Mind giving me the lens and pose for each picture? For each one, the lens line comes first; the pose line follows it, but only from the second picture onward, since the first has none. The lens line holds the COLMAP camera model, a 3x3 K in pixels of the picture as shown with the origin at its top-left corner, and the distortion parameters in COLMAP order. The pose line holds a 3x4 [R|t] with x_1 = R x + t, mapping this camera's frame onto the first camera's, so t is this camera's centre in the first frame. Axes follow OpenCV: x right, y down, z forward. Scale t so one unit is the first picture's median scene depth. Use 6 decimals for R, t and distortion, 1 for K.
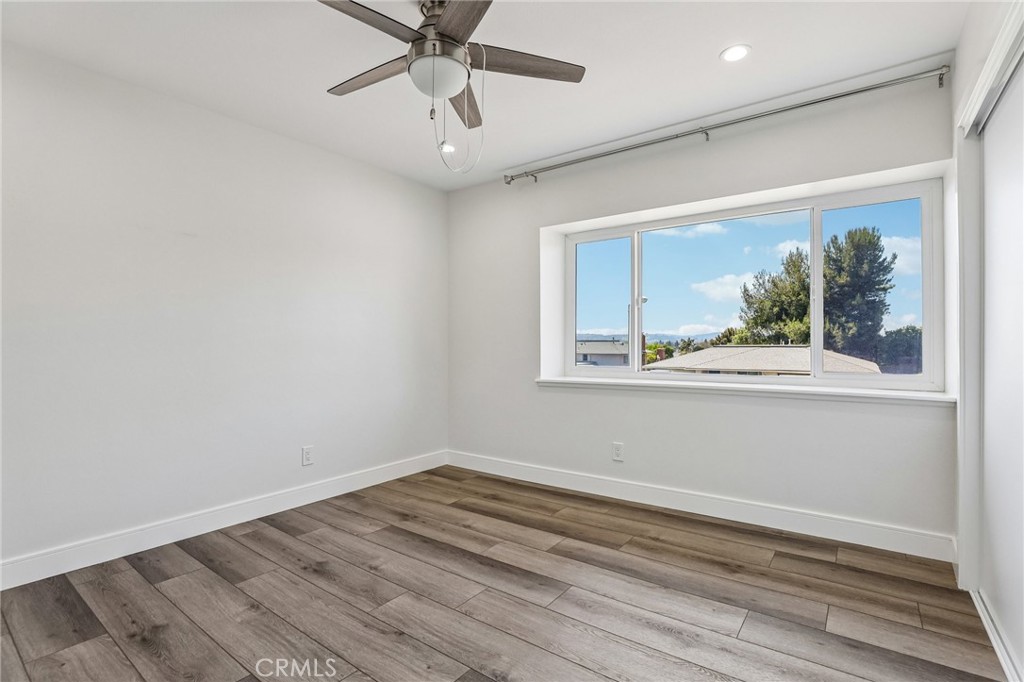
lens RADIAL K [[475.0, 0, 508.1], [0, 475.0, 347.8], [0, 0, 1]] dist [-0.034473, 0.011160]
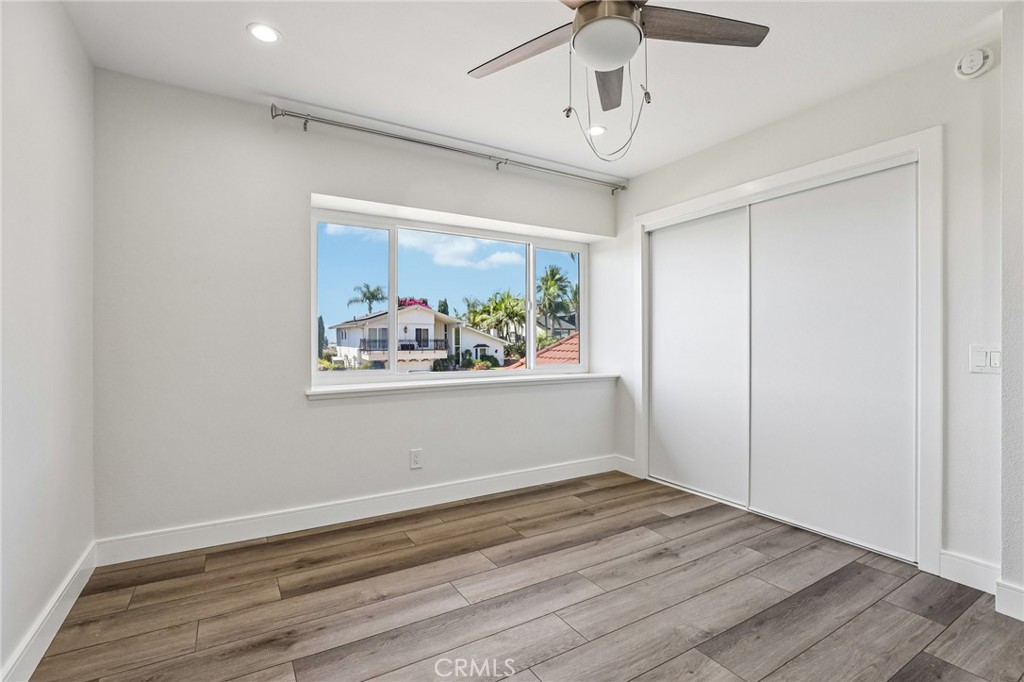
lens RADIAL K [[483.7, 0, 522.7], [0, 483.7, 338.7], [0, 0, 1]] dist [-0.034758, 0.012328]
pose [[0.371593, 0.007630, 0.928364, -0.729321], [0.006453, 0.999921, -0.010801, -0.009524], [-0.928373, 0.010004, 0.371515, 0.555090]]
